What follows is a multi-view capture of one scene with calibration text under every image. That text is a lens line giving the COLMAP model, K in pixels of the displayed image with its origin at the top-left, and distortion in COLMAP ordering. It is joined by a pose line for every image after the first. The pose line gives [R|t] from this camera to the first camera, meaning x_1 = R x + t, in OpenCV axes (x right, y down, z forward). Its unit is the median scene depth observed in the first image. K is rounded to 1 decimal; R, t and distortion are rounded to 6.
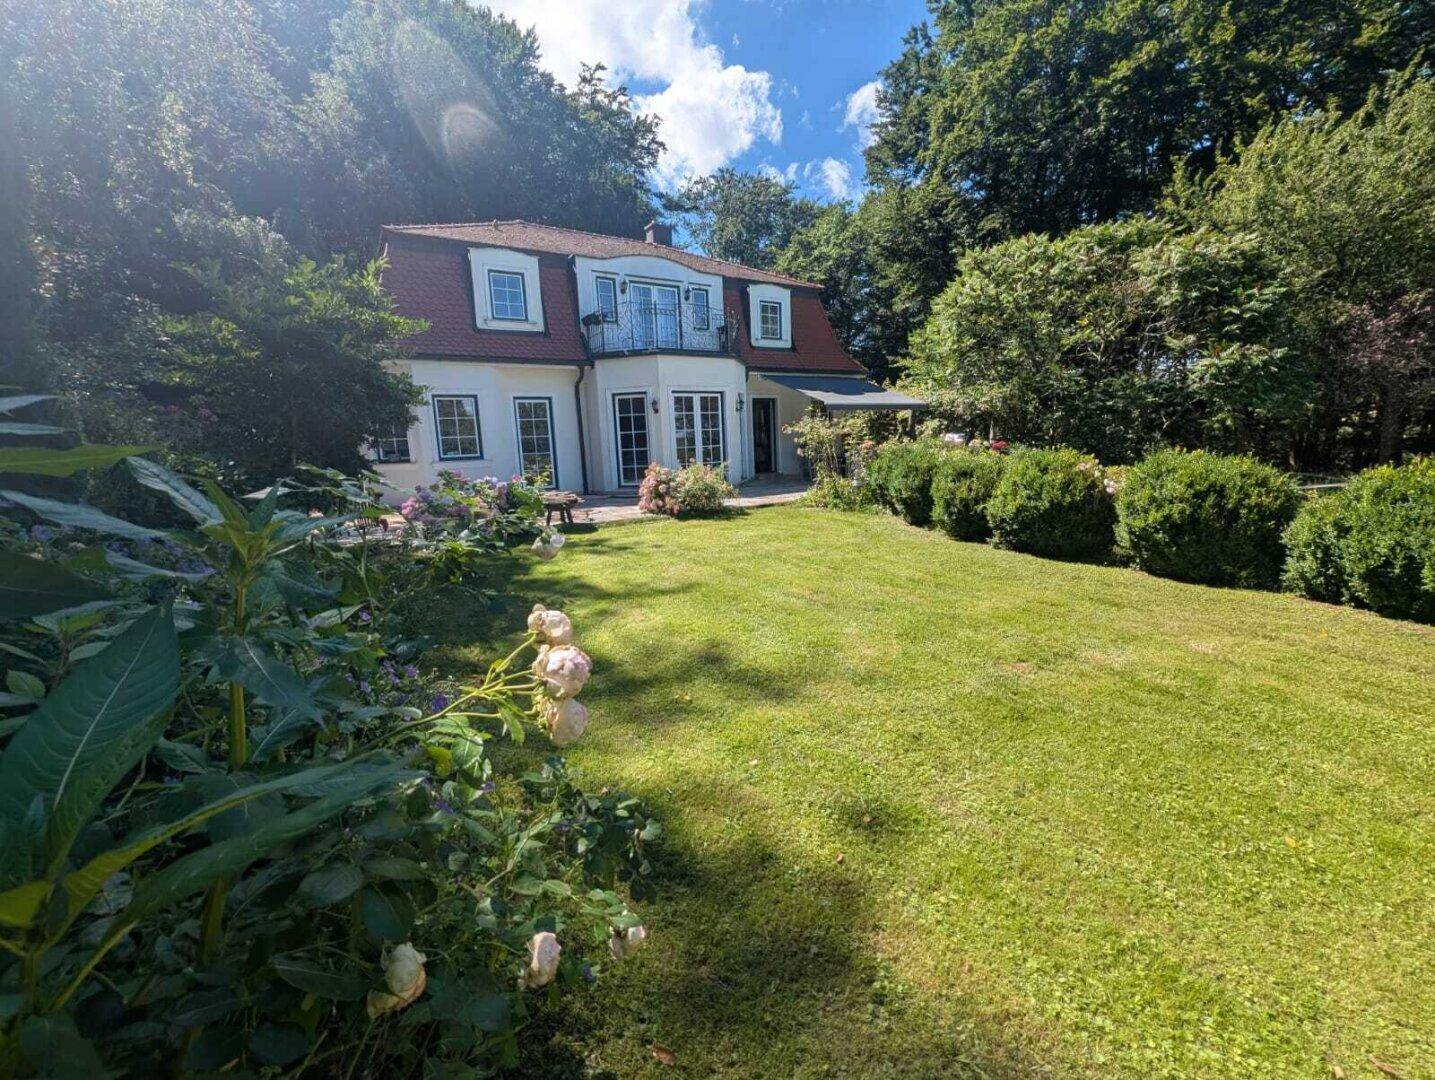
lens RADIAL K [[615.0, 0, 724.5], [0, 615.0, 526.7], [0, 0, 1]] dist [0.001728, -0.002517]
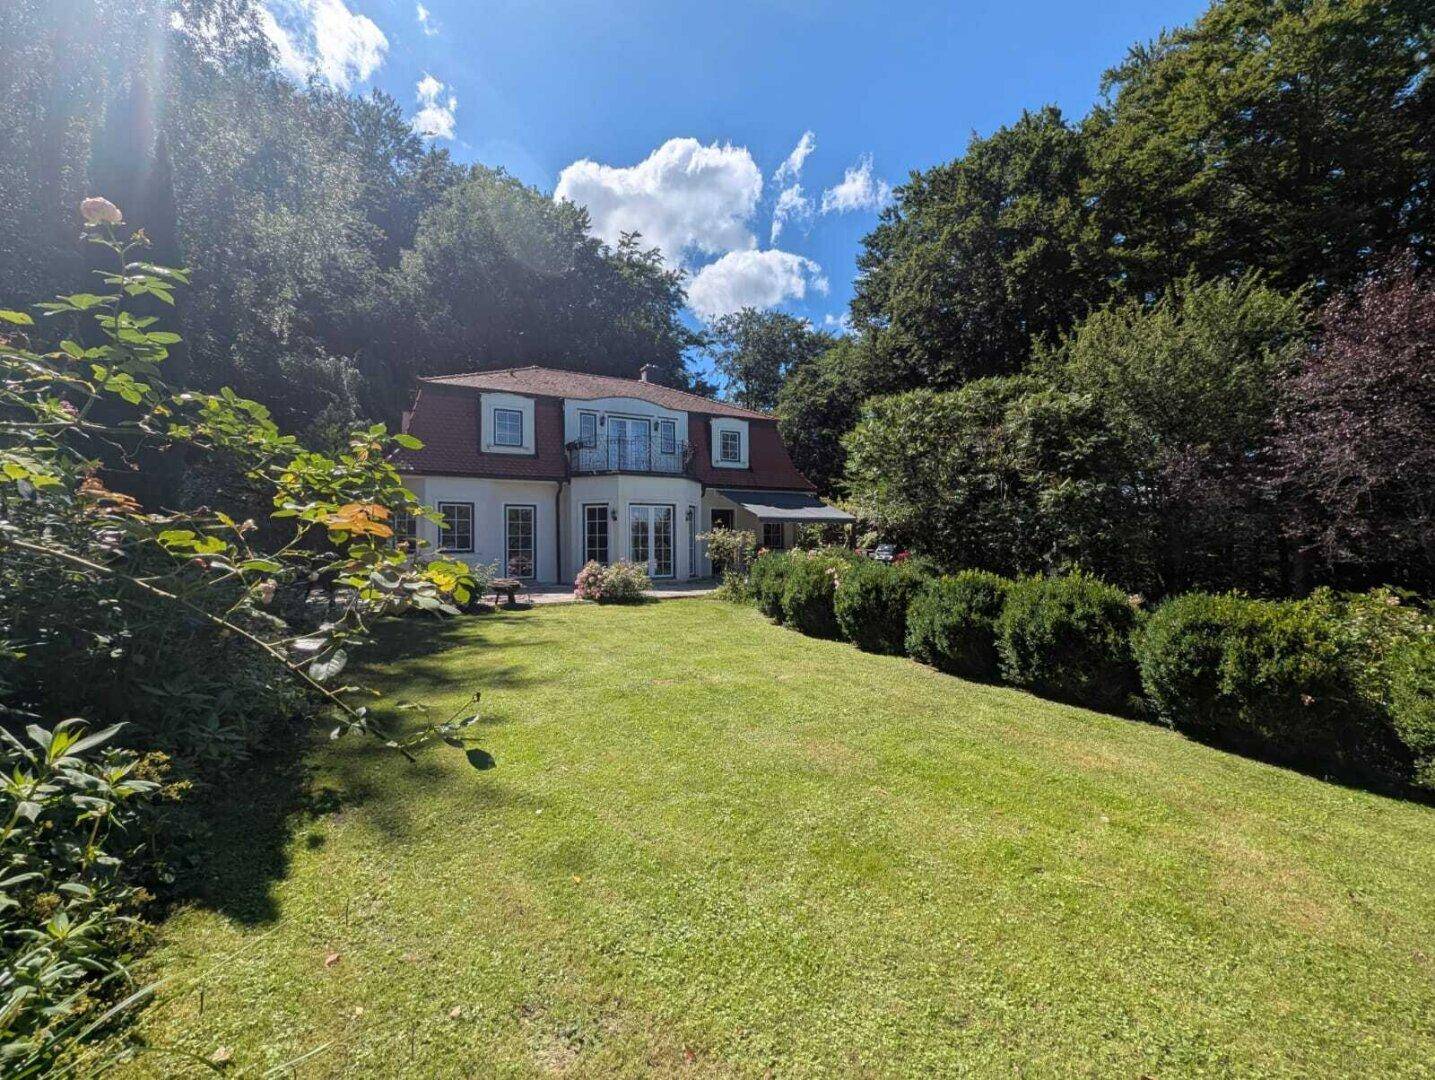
lens RADIAL K [[615.0, 0, 722.5], [0, 615.0, 517.5], [0, 0, 1]] dist [0.001728, -0.002517]
pose [[0.996659, 0.028624, -0.076493, 0.186324], [-0.041848, 0.983264, -0.177313, 0.018510], [0.070137, 0.179922, 0.981177, -0.187012]]
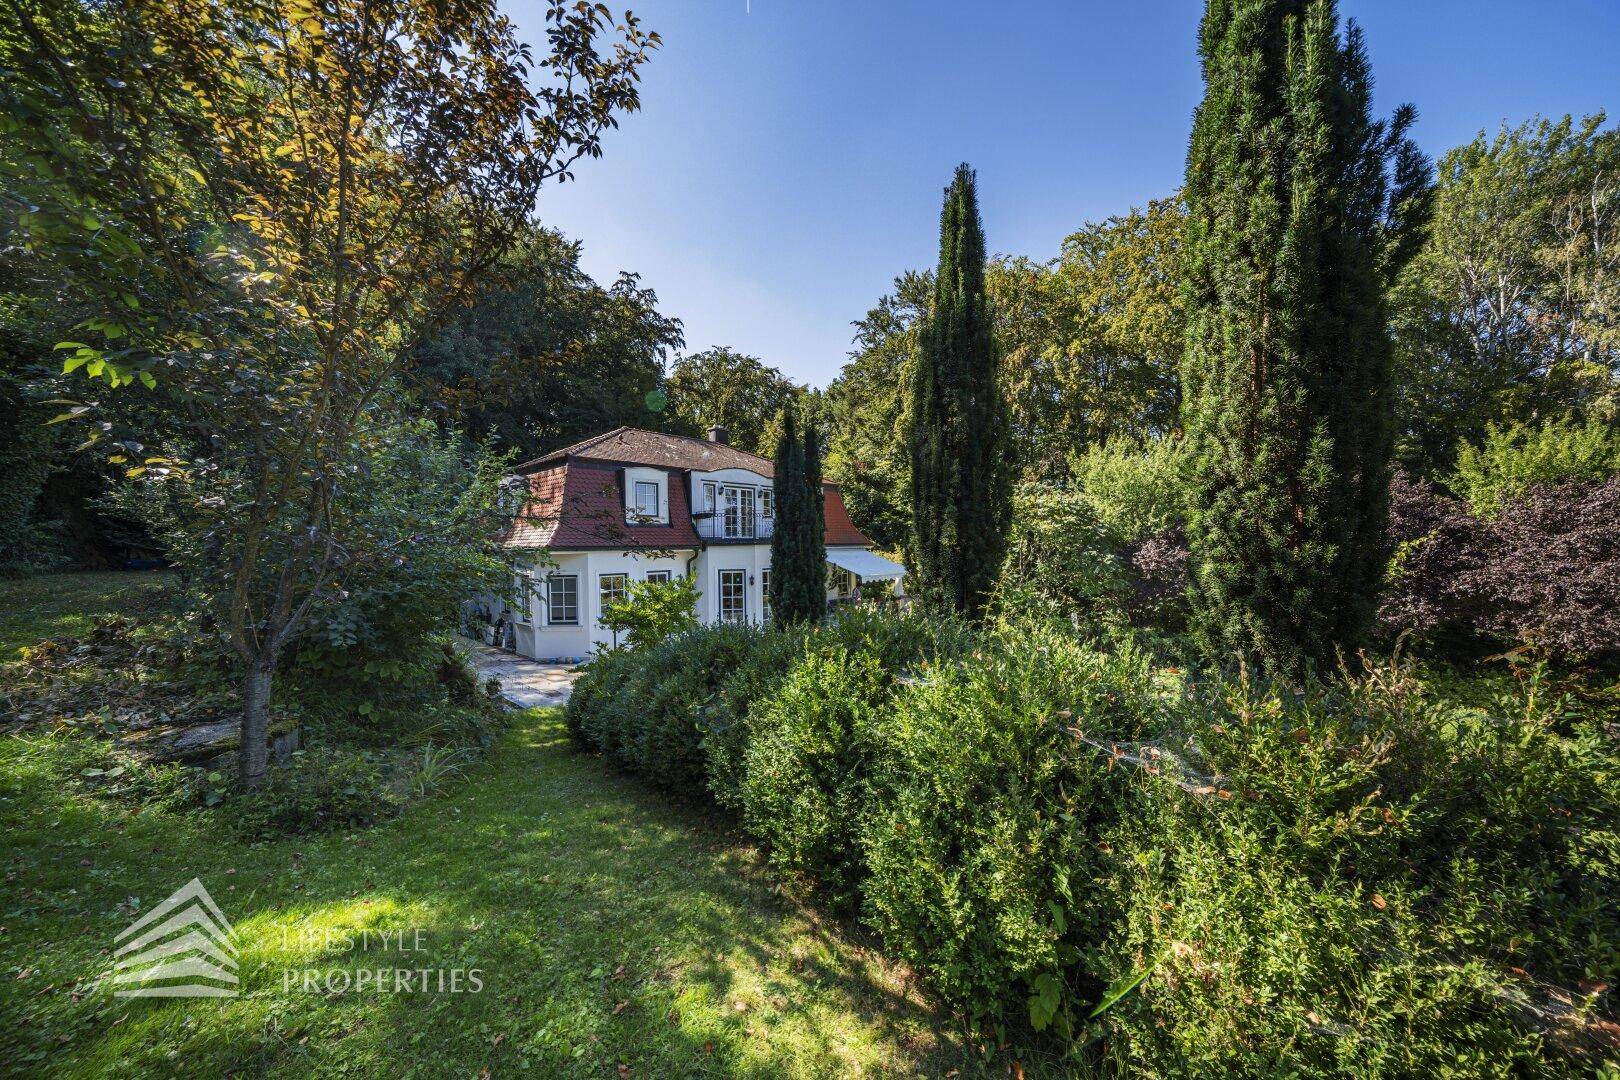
lens RADIAL K [[554.7, 0, 808.1], [0, 554.7, 545.2], [0, 0, 1]] dist [-0.008161, 0.000621]
pose [[0.972344, 0.025954, 0.232109, -0.265911], [0.007196, 0.990005, -0.140846, -0.088590], [-0.233444, 0.138621, 0.962439, -0.247995]]
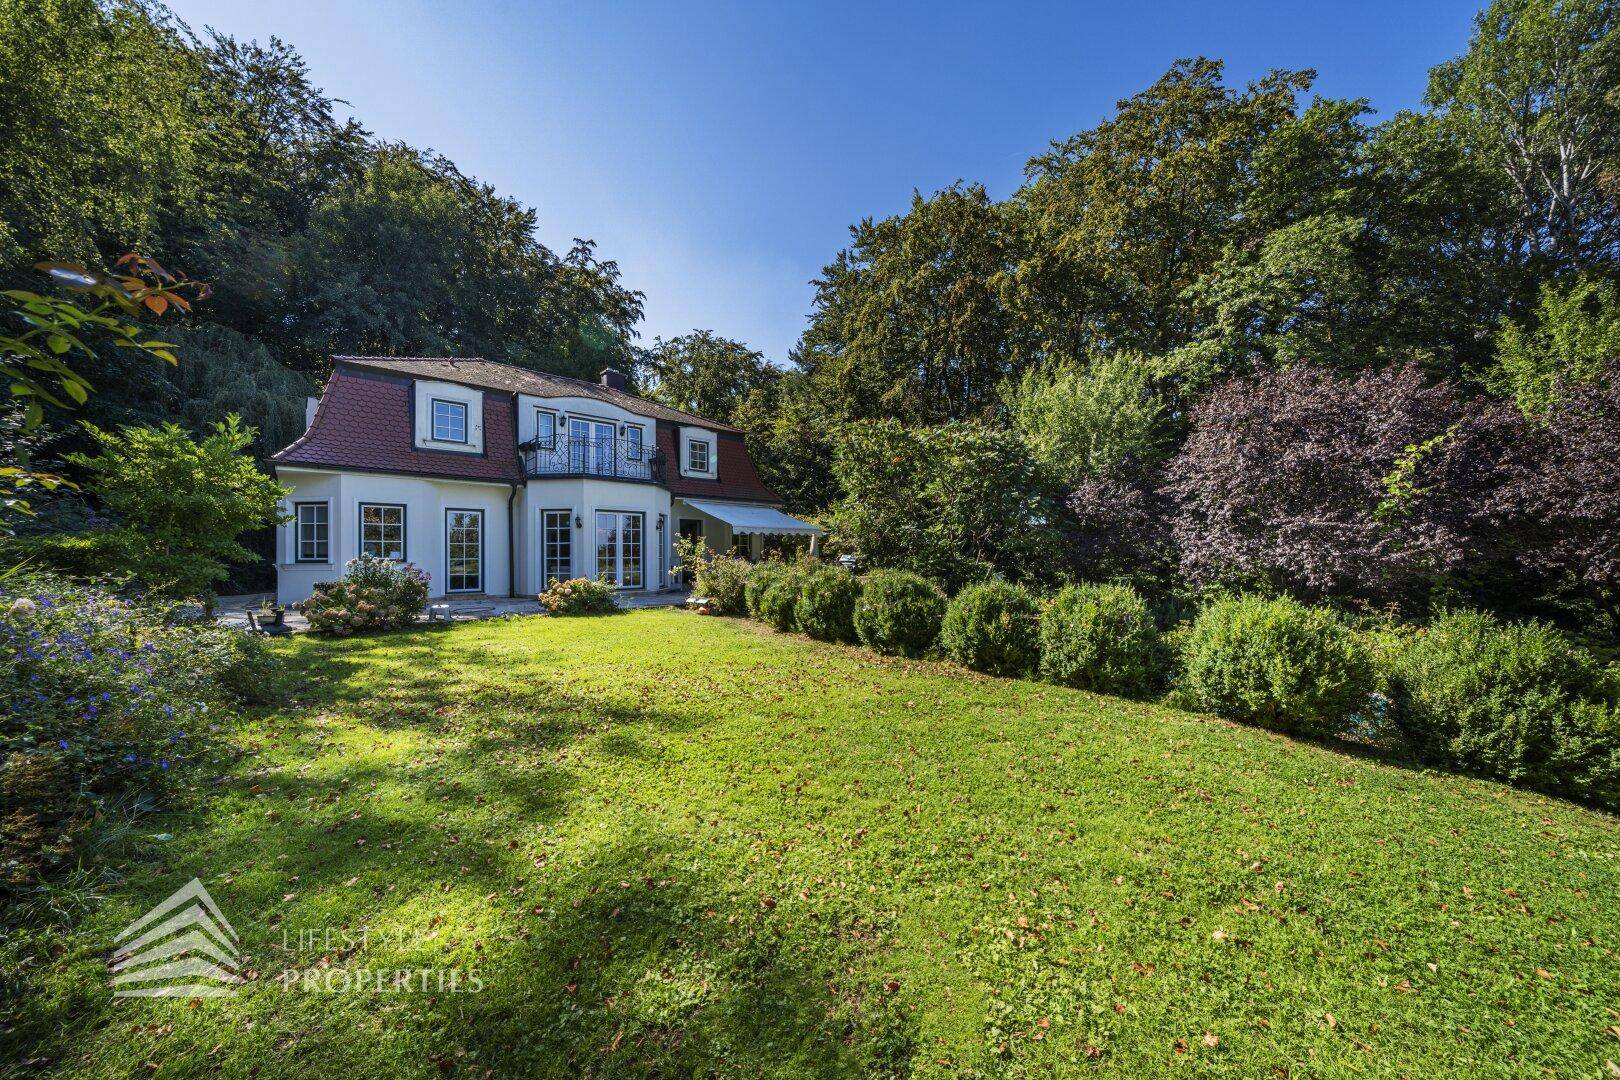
lens RADIAL K [[554.7, 0, 809.2], [0, 554.7, 545.4], [0, 0, 1]] dist [-0.008161, 0.000621]
pose [[0.984083, 0.036139, 0.173994, 0.125319], [-0.007591, 0.986759, -0.162017, 0.012211], [-0.177546, 0.158118, 0.971327, -0.073554]]
